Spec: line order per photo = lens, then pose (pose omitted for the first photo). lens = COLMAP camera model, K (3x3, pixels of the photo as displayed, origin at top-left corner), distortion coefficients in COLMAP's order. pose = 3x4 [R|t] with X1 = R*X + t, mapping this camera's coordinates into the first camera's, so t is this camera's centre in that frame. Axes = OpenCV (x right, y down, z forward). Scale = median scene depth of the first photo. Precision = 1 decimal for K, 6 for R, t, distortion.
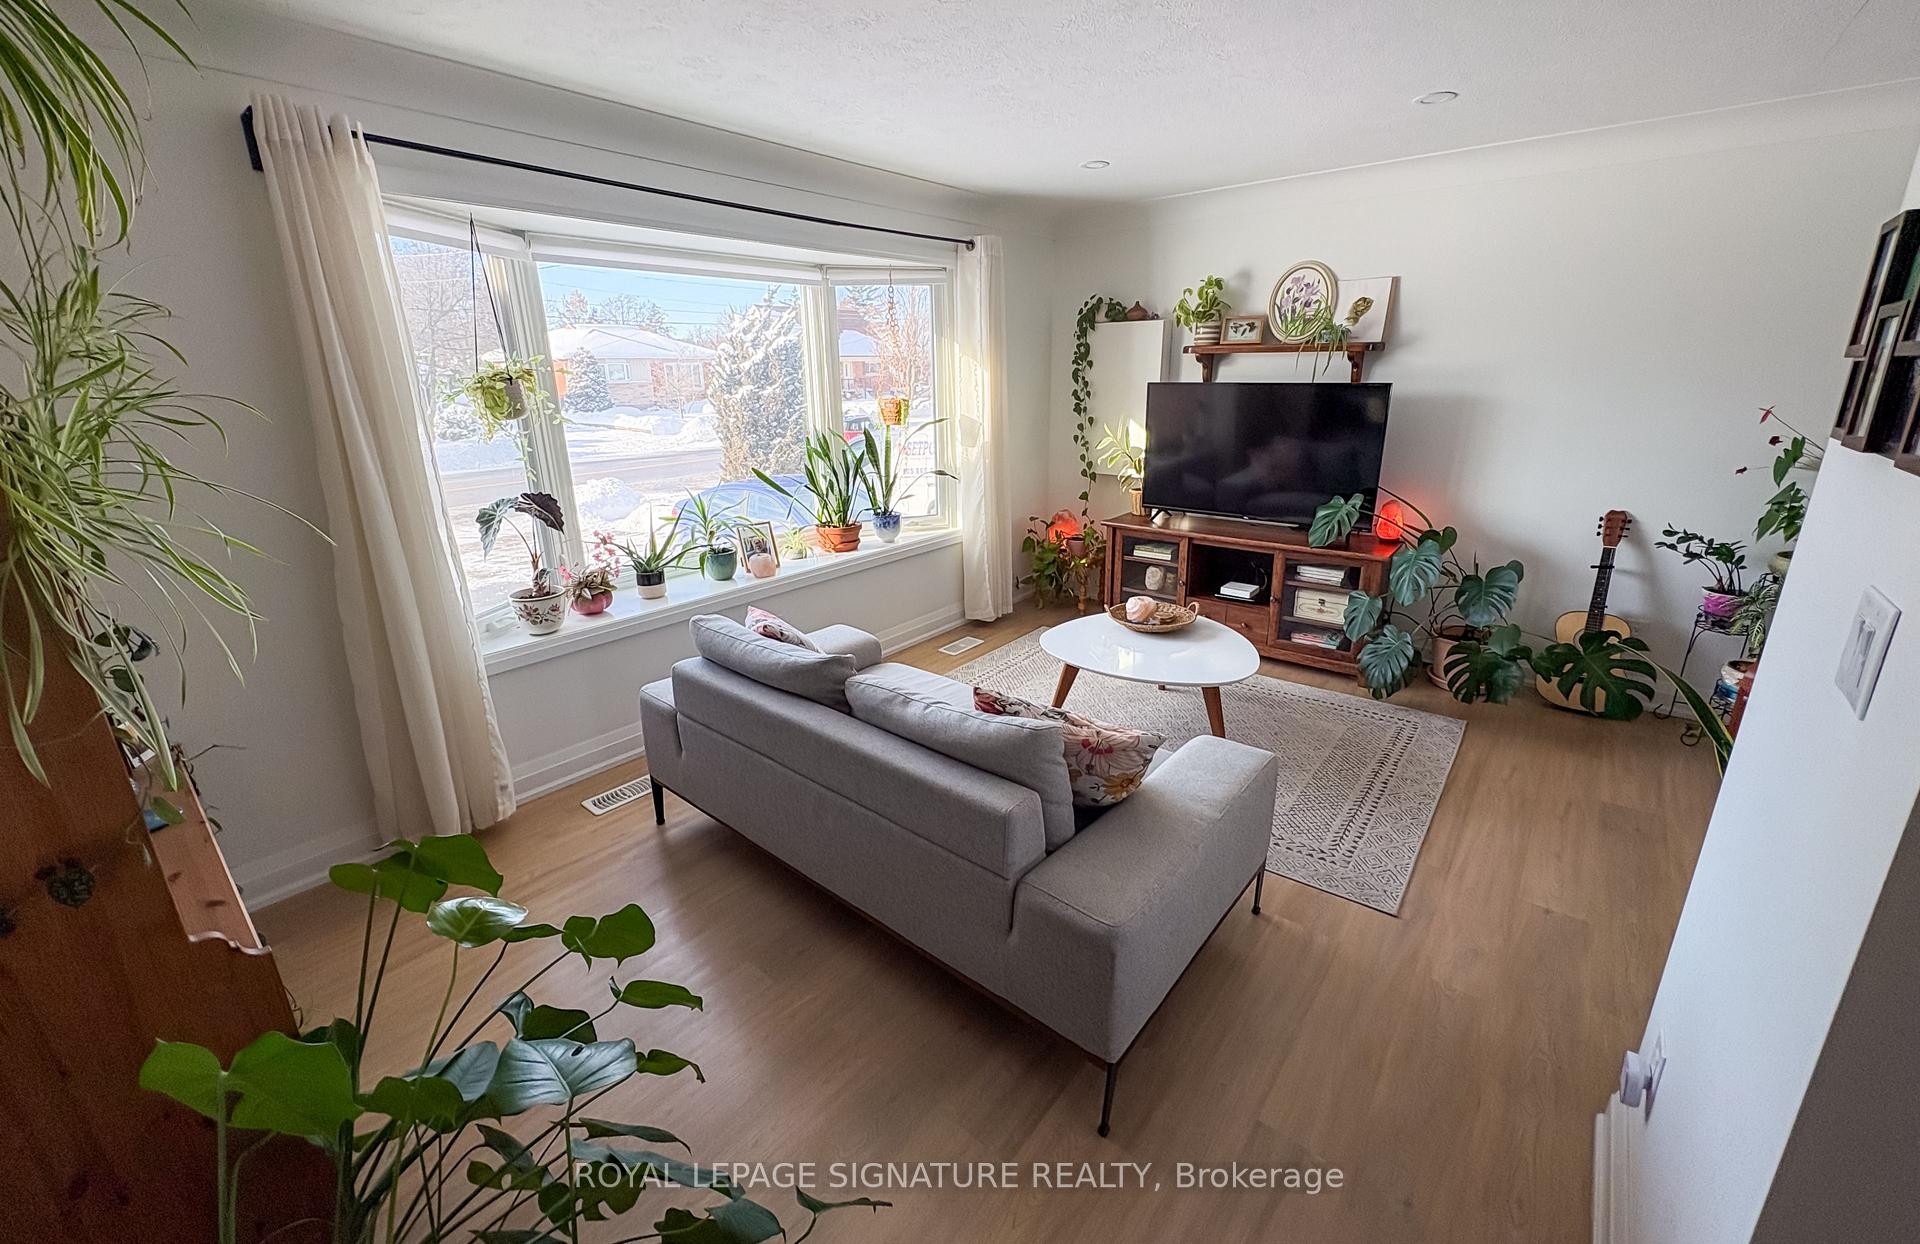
lens RADIAL K [[768.0, 0, 965.6], [0, 768.0, 586.2], [0, 0, 1]] dist [0.003375, -0.001331]
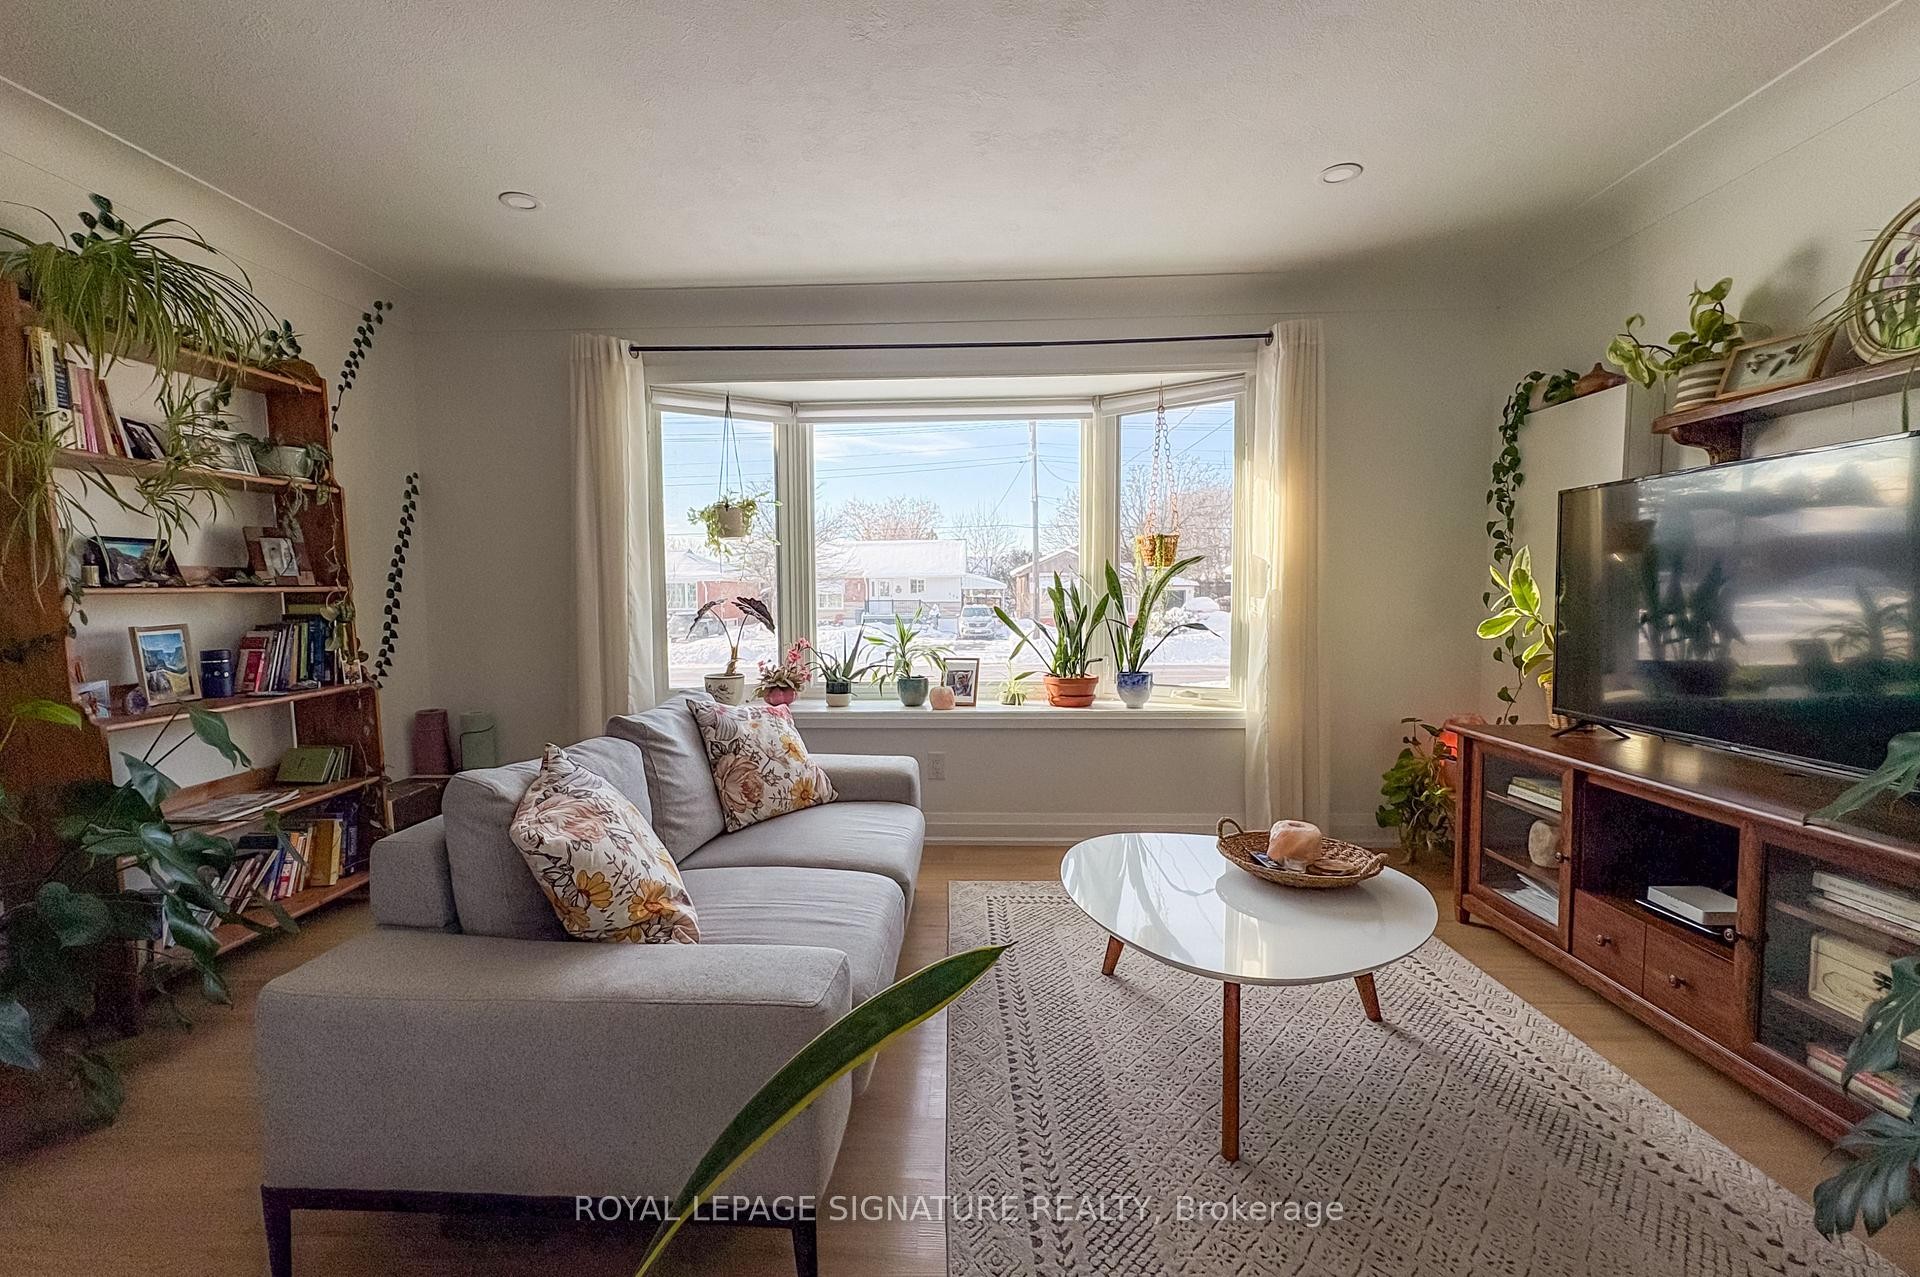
lens RADIAL K [[799.0, 0, 931.3], [0, 799.0, 636.4], [0, 0, 1]] dist [0.003655, 0.000508]
pose [[0.591504, 0.056169, -0.804343, 0.512955], [-0.225367, 0.969328, -0.098042, -0.000266], [0.774166, 0.239265, 0.586020, 0.374501]]
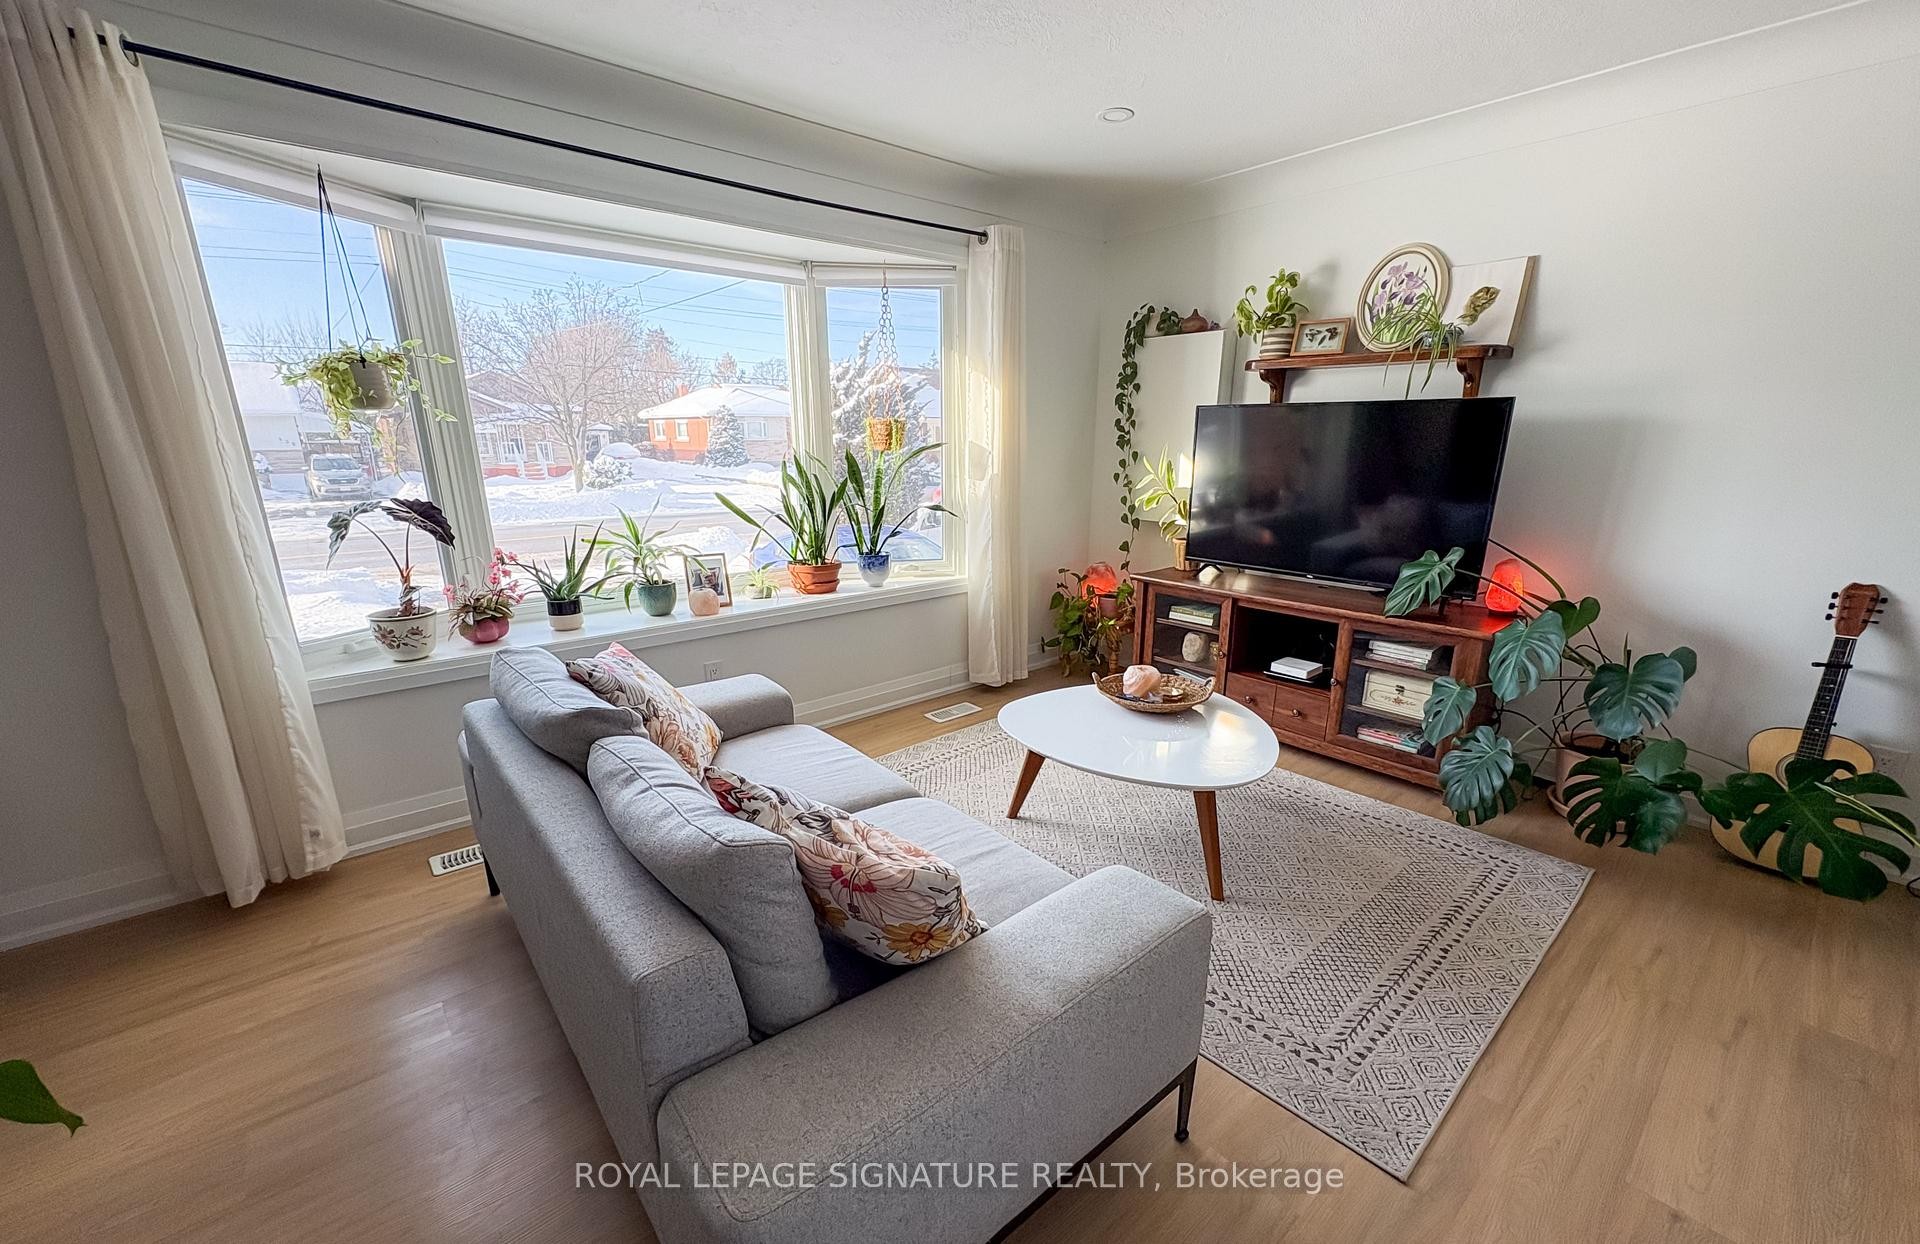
lens RADIAL K [[768.0, 0, 964.1], [0, 768.0, 651.6], [0, 0, 1]] dist [0.003375, -0.001331]
pose [[0.984789, 0.062061, -0.162291, 0.165134], [-0.062155, 0.998056, 0.004504, 0.006748], [0.162255, 0.005652, 0.986733, 0.185365]]
